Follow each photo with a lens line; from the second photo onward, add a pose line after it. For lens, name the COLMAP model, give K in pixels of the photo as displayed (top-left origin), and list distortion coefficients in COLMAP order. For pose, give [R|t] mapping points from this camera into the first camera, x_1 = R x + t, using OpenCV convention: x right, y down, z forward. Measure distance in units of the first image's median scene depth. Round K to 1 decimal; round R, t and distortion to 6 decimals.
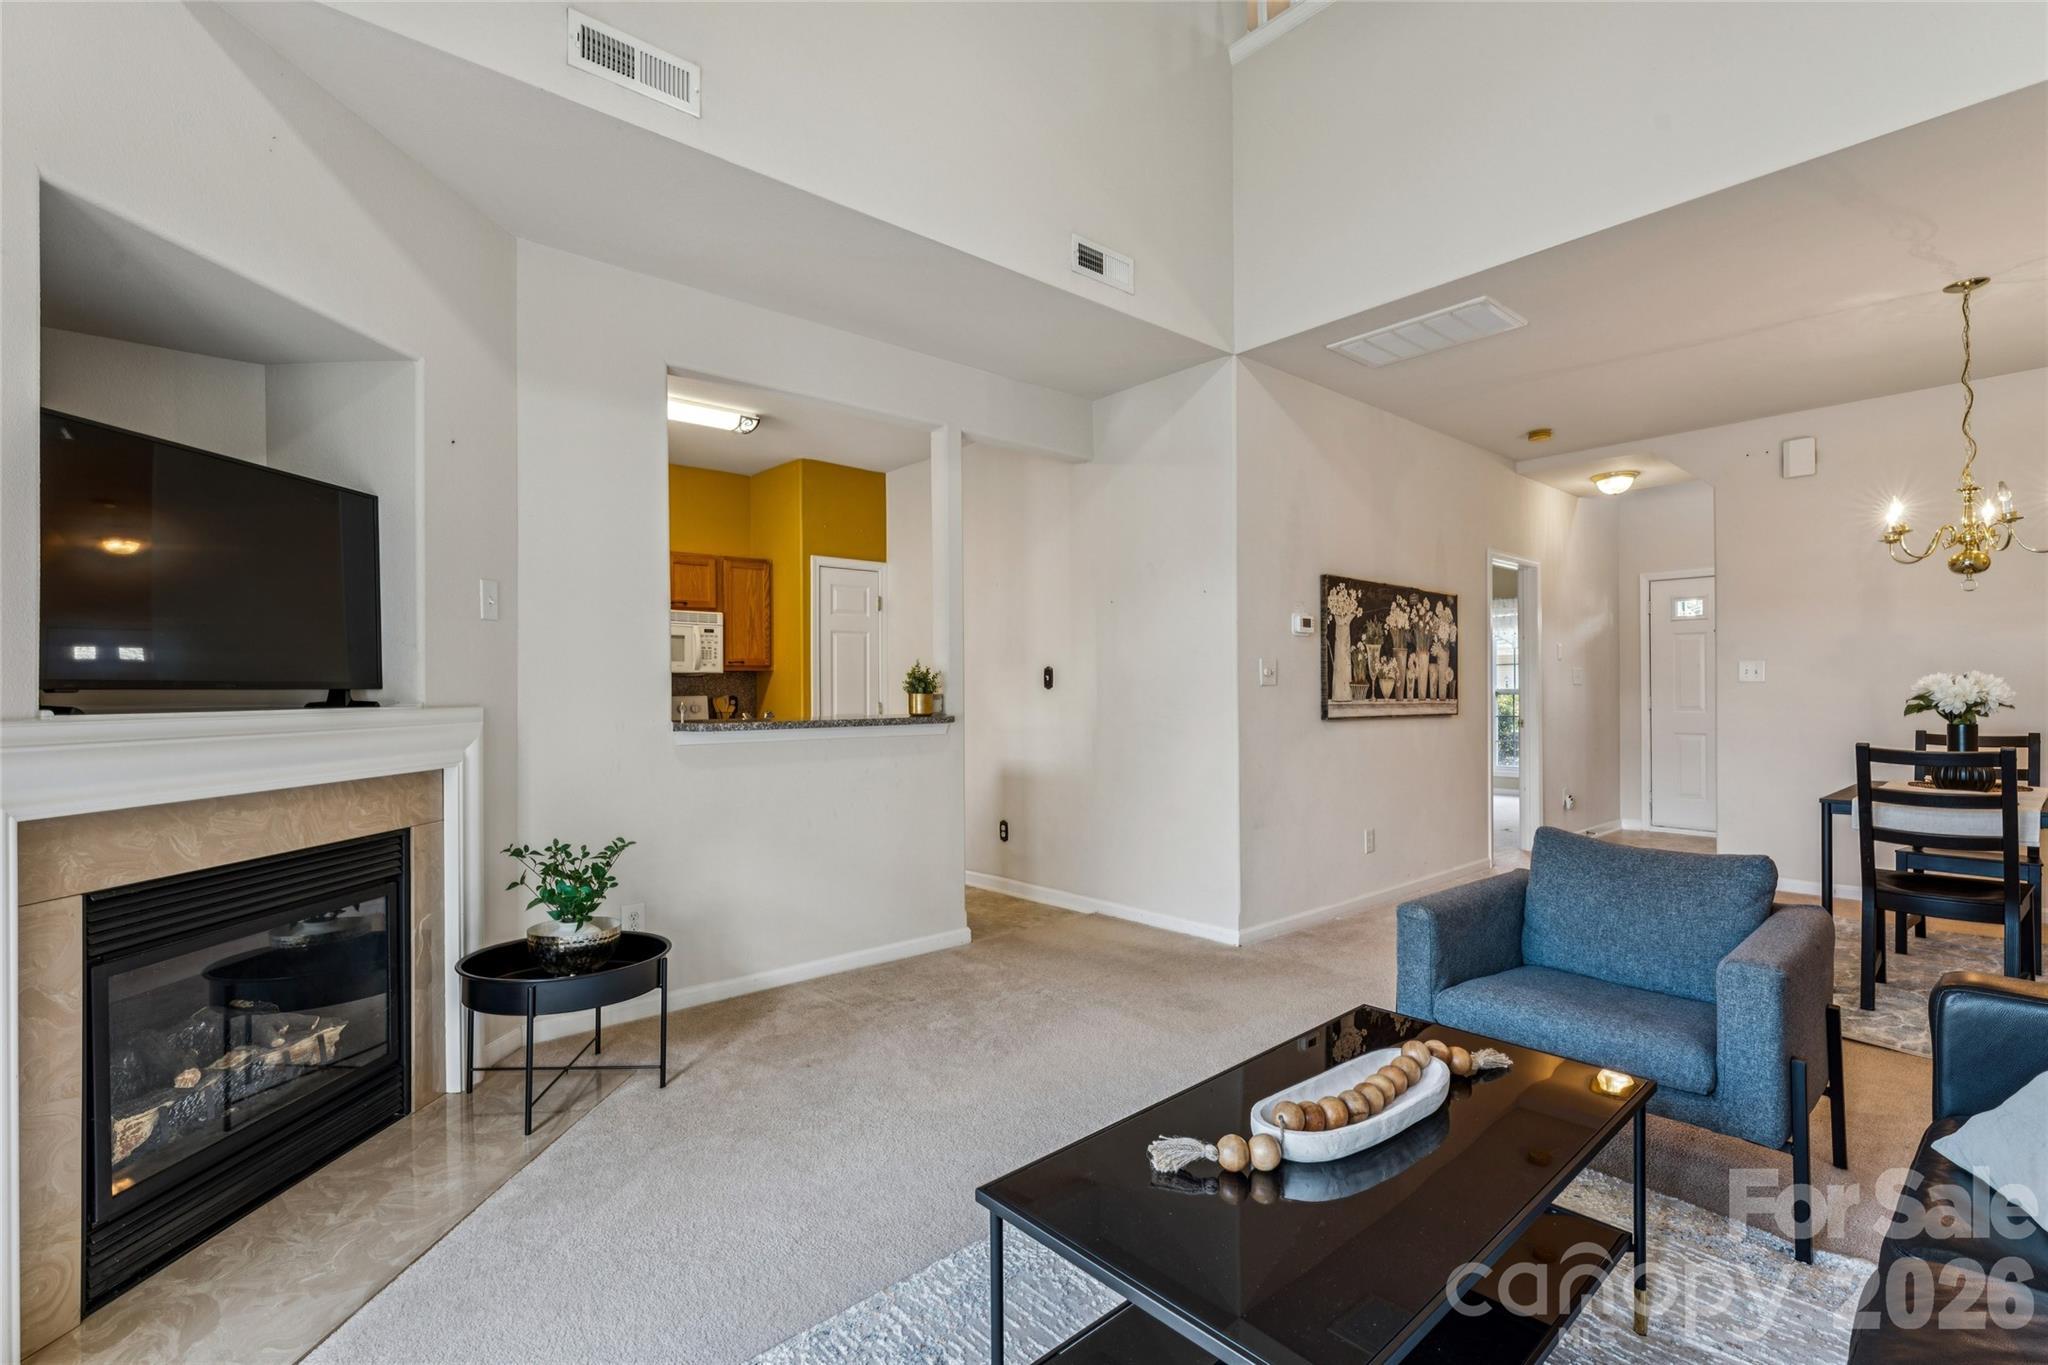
lens RADIAL K [[915.2, 0, 1030.6], [0, 915.2, 693.5], [0, 0, 1]] dist [-0.011906, -0.000092]
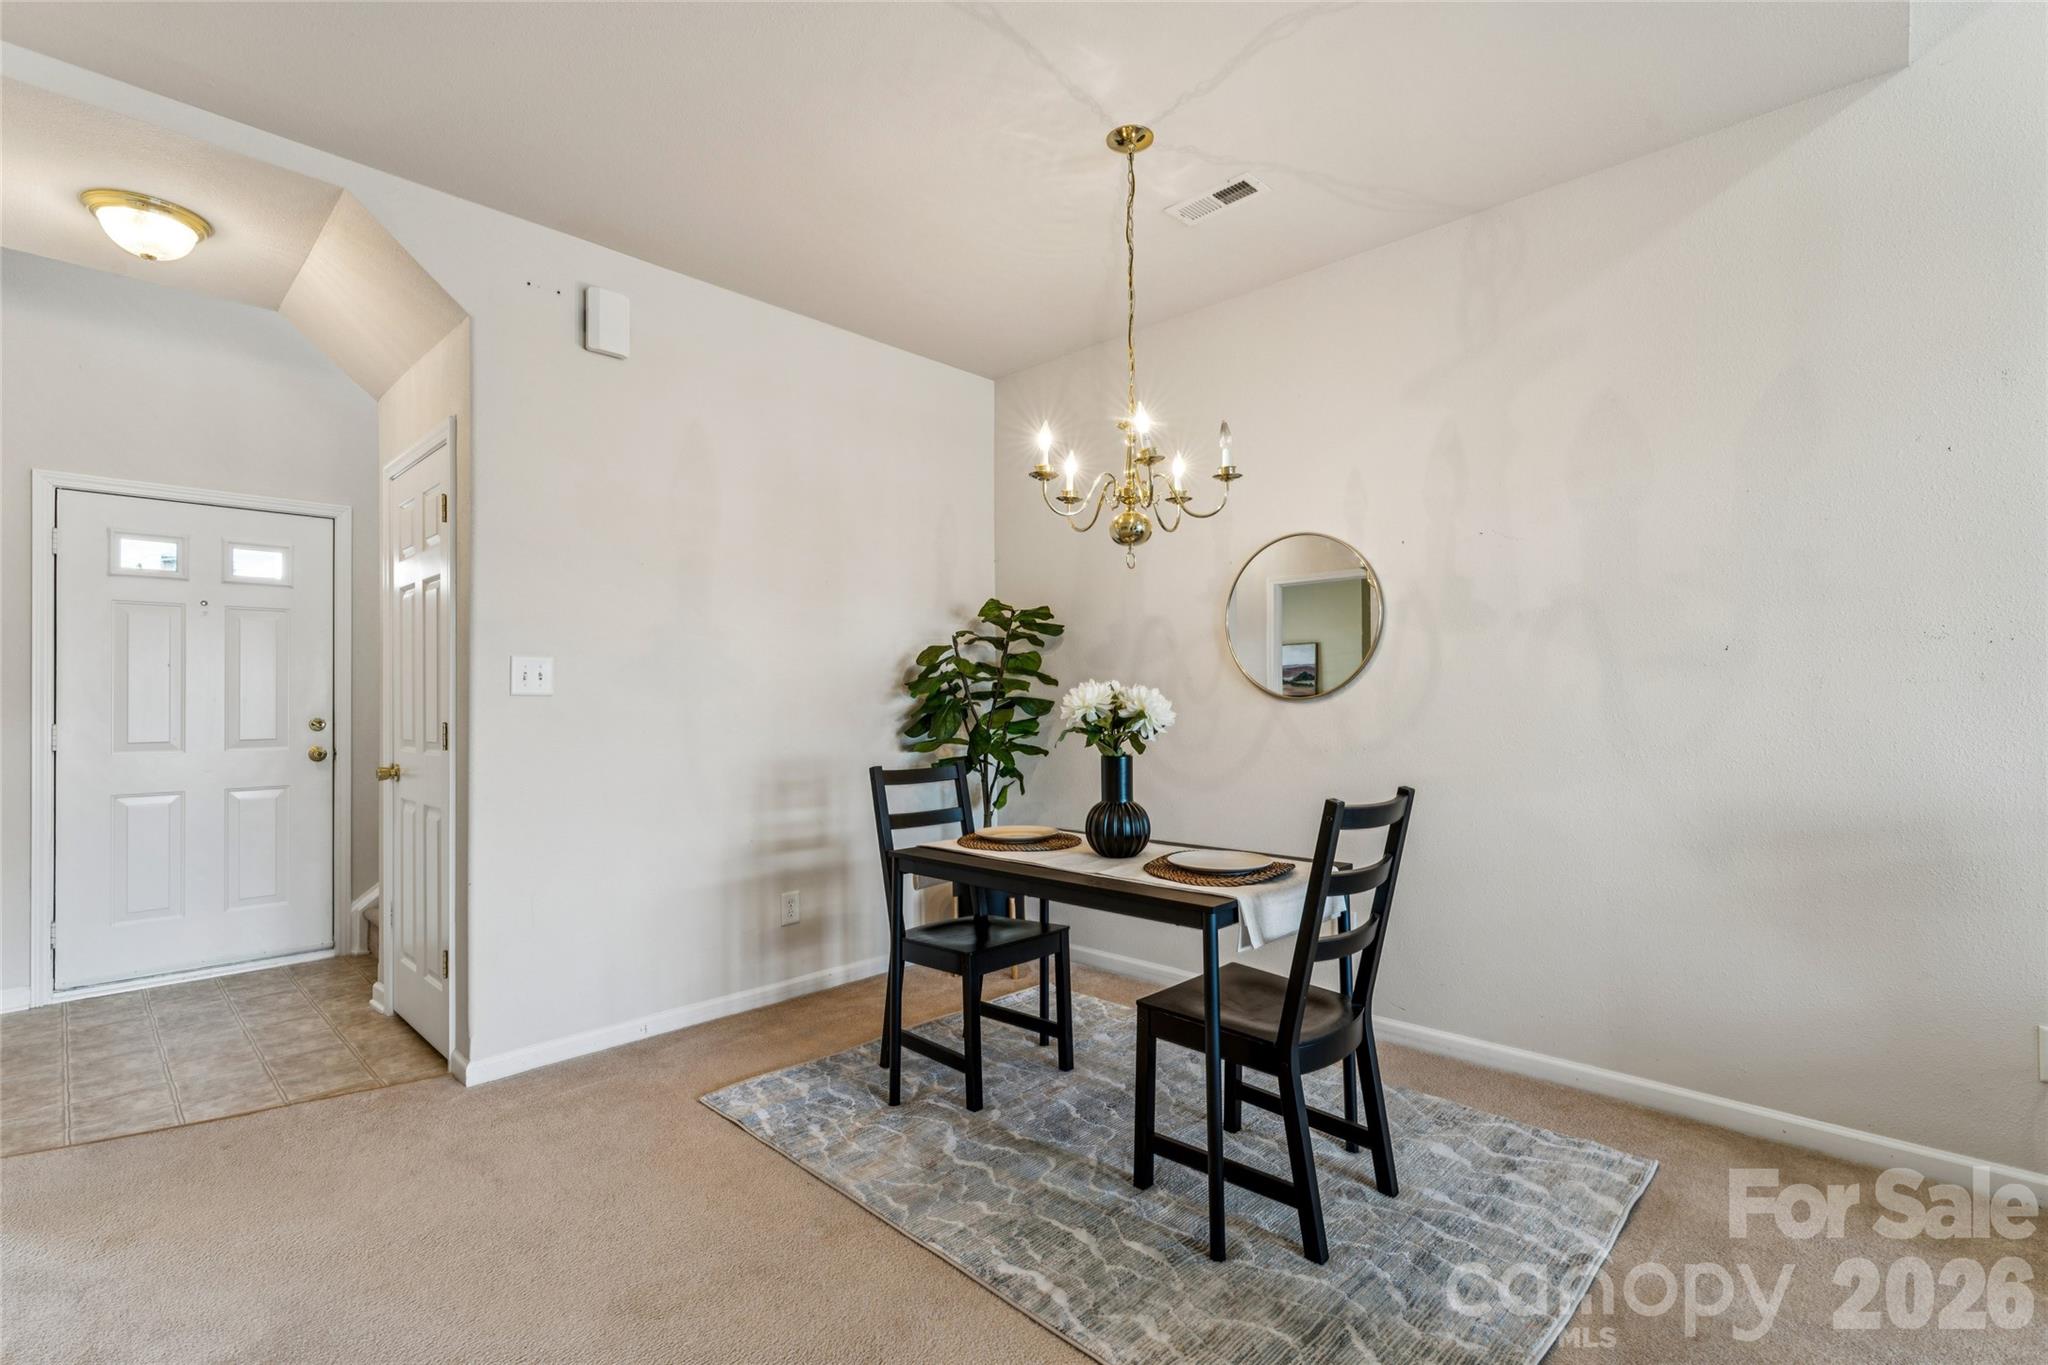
lens RADIAL K [[915.2, 0, 1030.6], [0, 915.2, 693.5], [0, 0, 1]] dist [-0.011906, -0.000092]
pose [[-0.087413, 0.019036, 0.995990, 0.231827], [0.005823, 0.999810, -0.018598, -0.001089], [-0.996155, 0.004174, -0.087507, 0.800021]]
